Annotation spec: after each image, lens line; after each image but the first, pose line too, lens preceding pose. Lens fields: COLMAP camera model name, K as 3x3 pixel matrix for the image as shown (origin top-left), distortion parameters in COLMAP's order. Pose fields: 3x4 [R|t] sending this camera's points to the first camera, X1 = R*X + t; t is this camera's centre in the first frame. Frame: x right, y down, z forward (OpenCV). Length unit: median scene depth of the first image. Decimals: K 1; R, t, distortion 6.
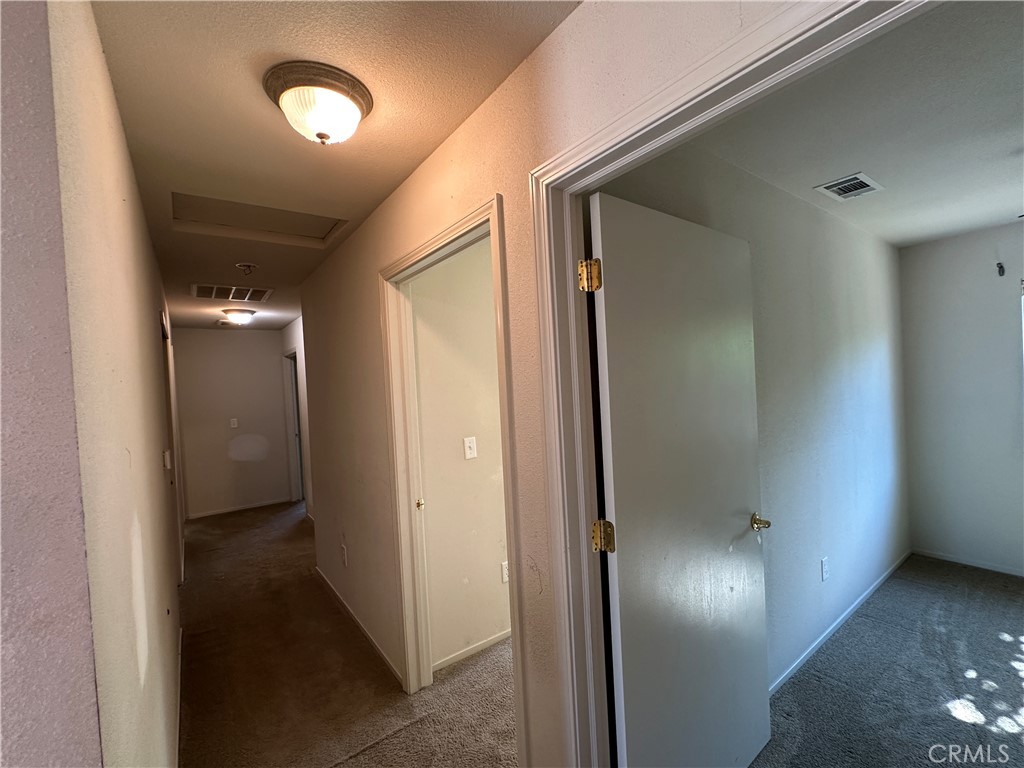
lens RADIAL K [[440.7, 0, 511.0], [0, 440.7, 385.9], [0, 0, 1]] dist [-0.004685, -0.000289]
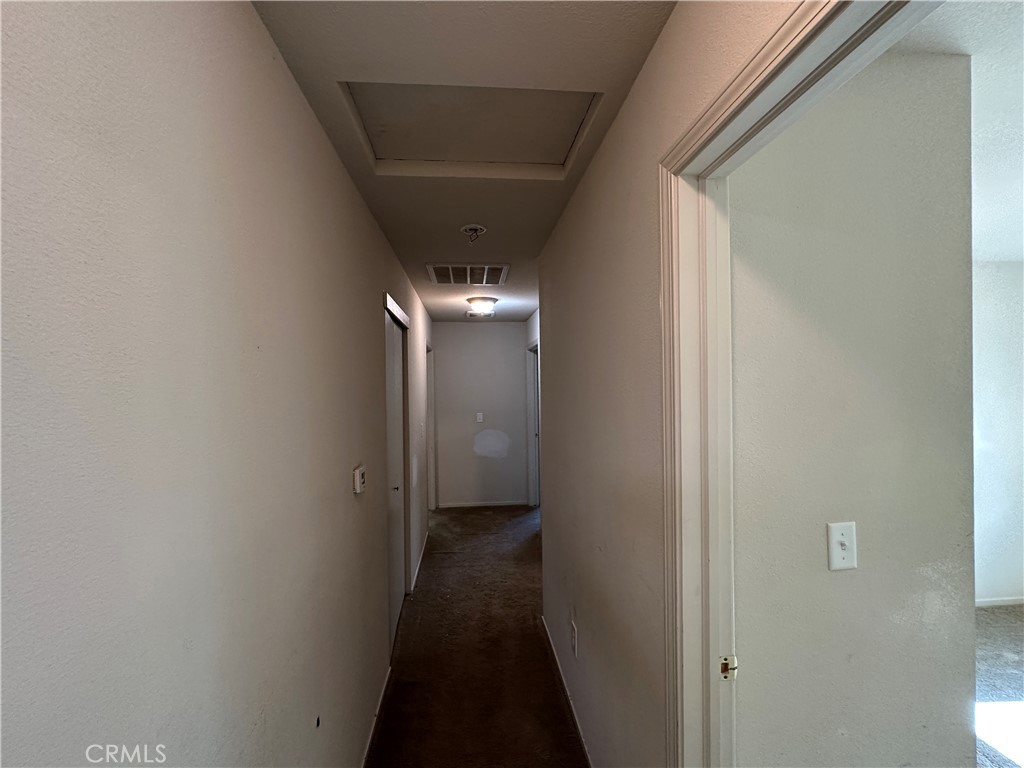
lens RADIAL K [[440.7, 0, 511.0], [0, 440.7, 385.9], [0, 0, 1]] dist [-0.004685, -0.000289]
pose [[0.858132, 0.042327, -0.511681, -0.105927], [-0.037860, 0.999100, 0.019153, -0.011259], [0.512031, 0.002936, 0.858962, 0.293069]]
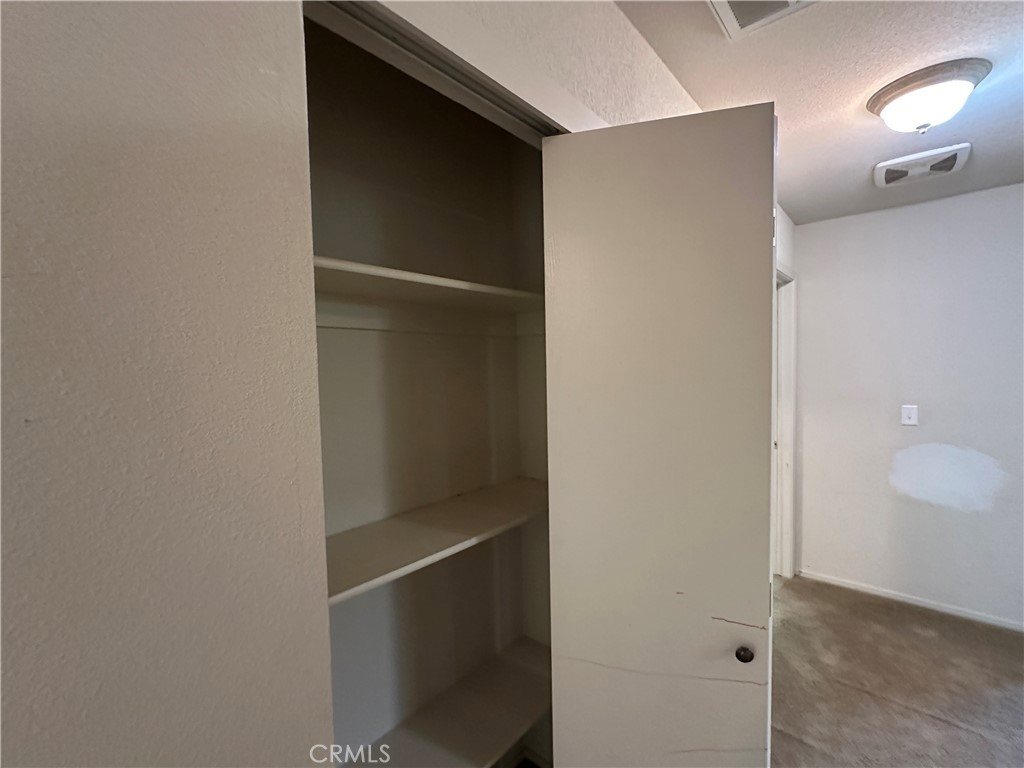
lens RADIAL K [[440.7, 0, 511.0], [0, 440.7, 385.9], [0, 0, 1]] dist [-0.004685, -0.000289]
pose [[0.209970, 0.096869, -0.972897, -0.433743], [0.002037, 0.995034, 0.099513, 0.015986], [0.977706, -0.022877, 0.208730, 0.783946]]
